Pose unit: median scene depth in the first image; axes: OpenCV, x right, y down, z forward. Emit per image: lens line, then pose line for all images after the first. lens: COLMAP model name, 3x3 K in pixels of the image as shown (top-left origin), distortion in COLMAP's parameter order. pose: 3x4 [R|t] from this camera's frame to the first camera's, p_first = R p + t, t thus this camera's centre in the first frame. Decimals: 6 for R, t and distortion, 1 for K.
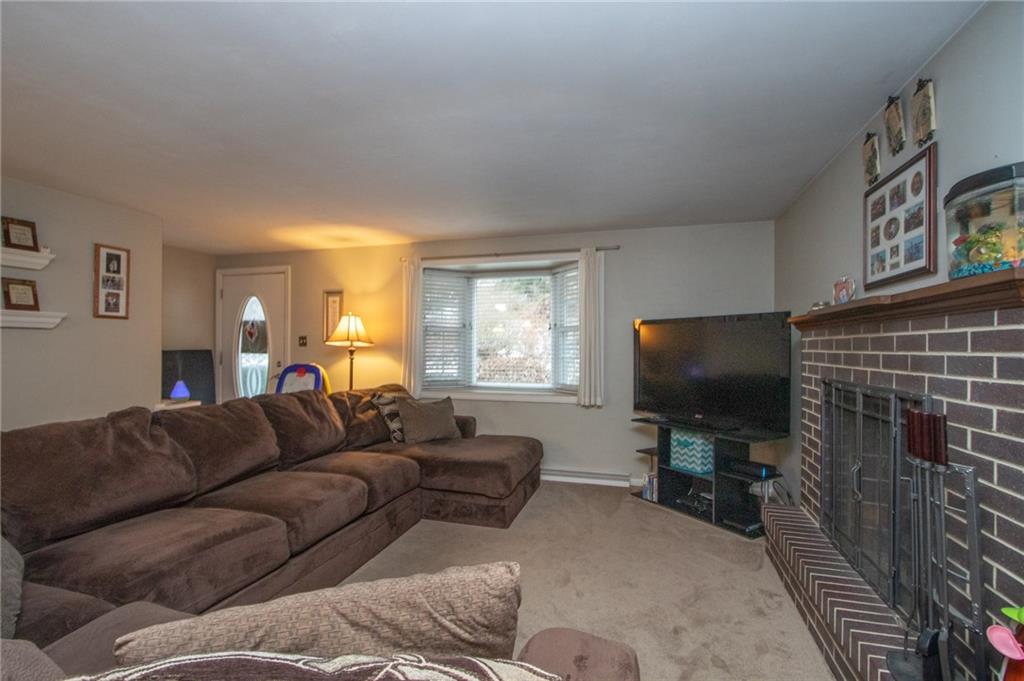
lens RADIAL K [[475.6, 0, 510.7], [0, 475.6, 342.2], [0, 0, 1]] dist [-0.000819, 0.000023]
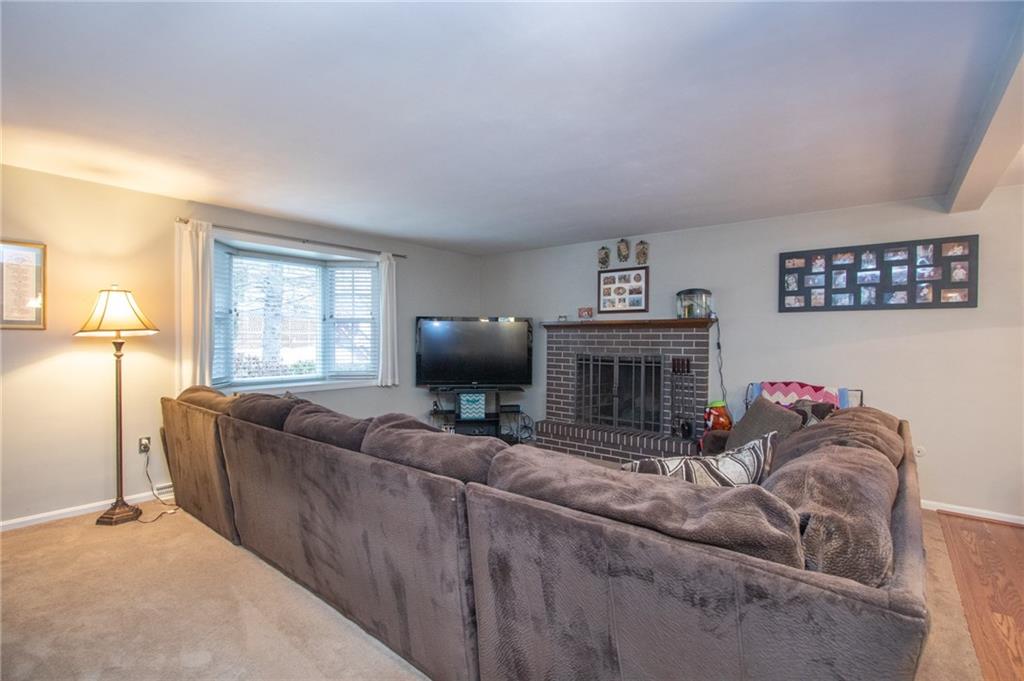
lens RADIAL K [[475.6, 0, 505.6], [0, 475.6, 339.8], [0, 0, 1]] dist [-0.000819, 0.000023]
pose [[0.385792, -0.011152, 0.922518, -1.574123], [-0.014434, 0.999732, 0.018122, -0.015867], [-0.922473, -0.020307, 0.385527, 0.522241]]
